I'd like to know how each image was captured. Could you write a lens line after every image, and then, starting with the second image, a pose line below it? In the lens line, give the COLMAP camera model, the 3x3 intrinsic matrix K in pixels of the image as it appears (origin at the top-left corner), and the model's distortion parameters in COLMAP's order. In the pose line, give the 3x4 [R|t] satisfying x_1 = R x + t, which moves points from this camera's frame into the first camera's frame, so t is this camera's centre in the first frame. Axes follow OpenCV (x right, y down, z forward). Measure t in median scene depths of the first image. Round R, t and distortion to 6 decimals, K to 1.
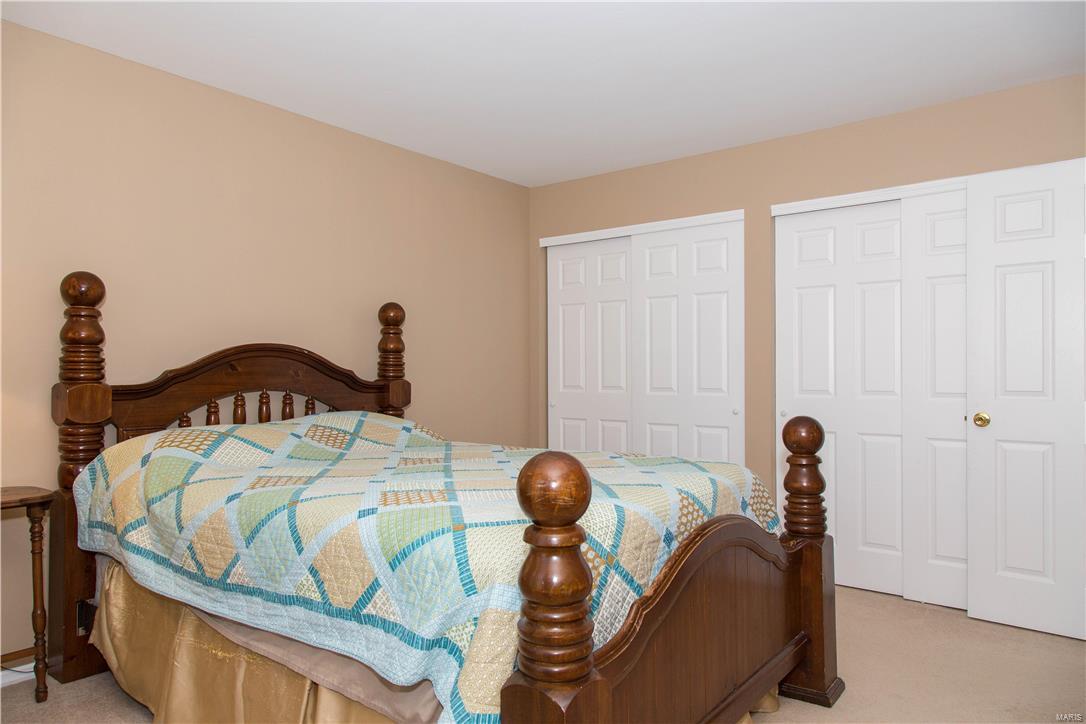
lens RADIAL K [[718.1, 0, 541.4], [0, 718.1, 357.8], [0, 0, 1]] dist [0.007221, 0.007919]
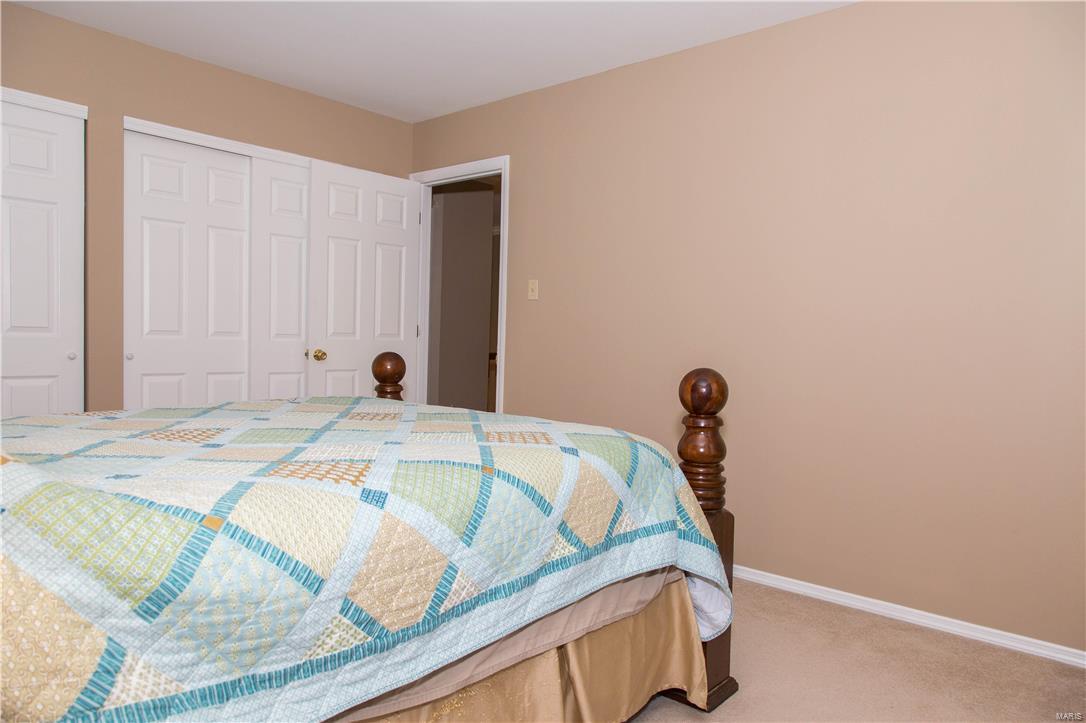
lens RADIAL K [[718.1, 0, 538.8], [0, 718.1, 367.2], [0, 0, 1]] dist [0.007221, 0.007919]
pose [[0.039328, -0.034706, 0.998623, -1.134413], [-0.052477, 0.997946, 0.036749, 0.067715], [-0.997847, -0.053850, 0.037426, 0.957652]]
